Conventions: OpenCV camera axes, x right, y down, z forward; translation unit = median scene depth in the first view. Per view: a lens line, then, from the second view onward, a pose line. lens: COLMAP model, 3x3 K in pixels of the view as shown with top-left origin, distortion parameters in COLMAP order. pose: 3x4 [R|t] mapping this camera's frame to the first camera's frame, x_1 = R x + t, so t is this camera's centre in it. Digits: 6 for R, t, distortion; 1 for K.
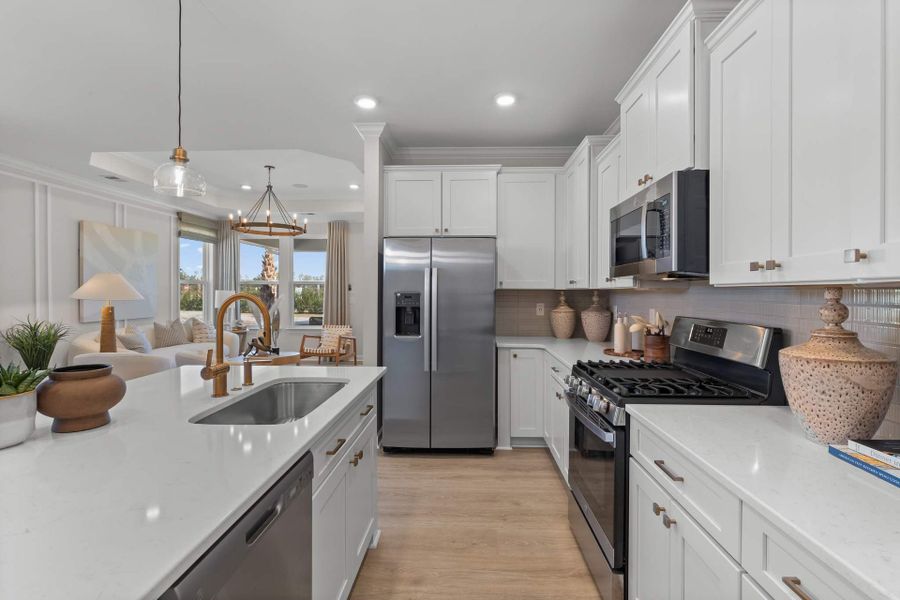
lens RADIAL K [[418.4, 0, 450.7], [0, 418.4, 295.2], [0, 0, 1]] dist [-0.007669, -0.000666]
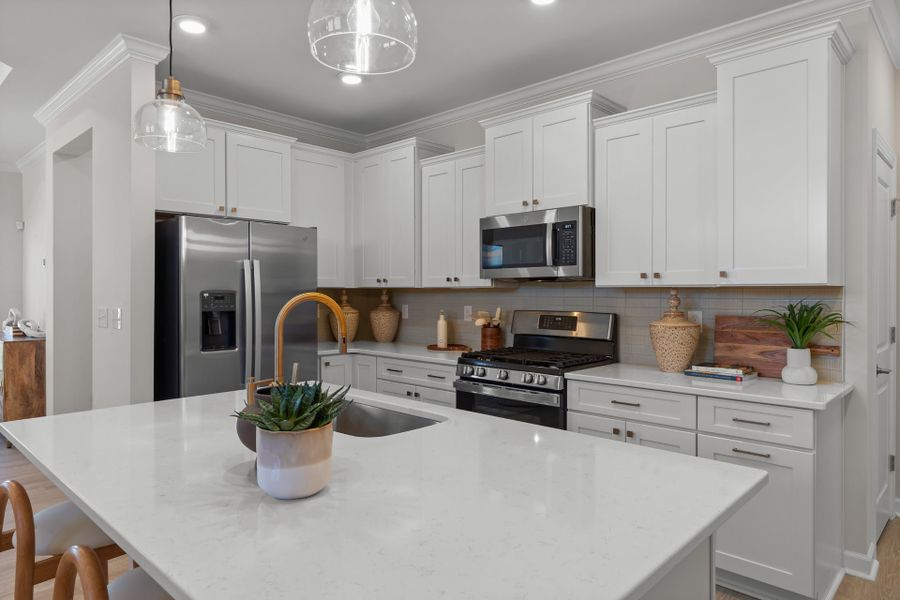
lens RADIAL K [[563.1, 0, 450.0], [0, 563.1, 294.1], [0, 0, 1]] dist [0.006790, -0.000402]
pose [[0.658143, -0.005269, 0.752874, -0.671918], [0.006587, 0.999978, 0.001240, -0.000880], [-0.752864, 0.004143, 0.658163, 0.038342]]
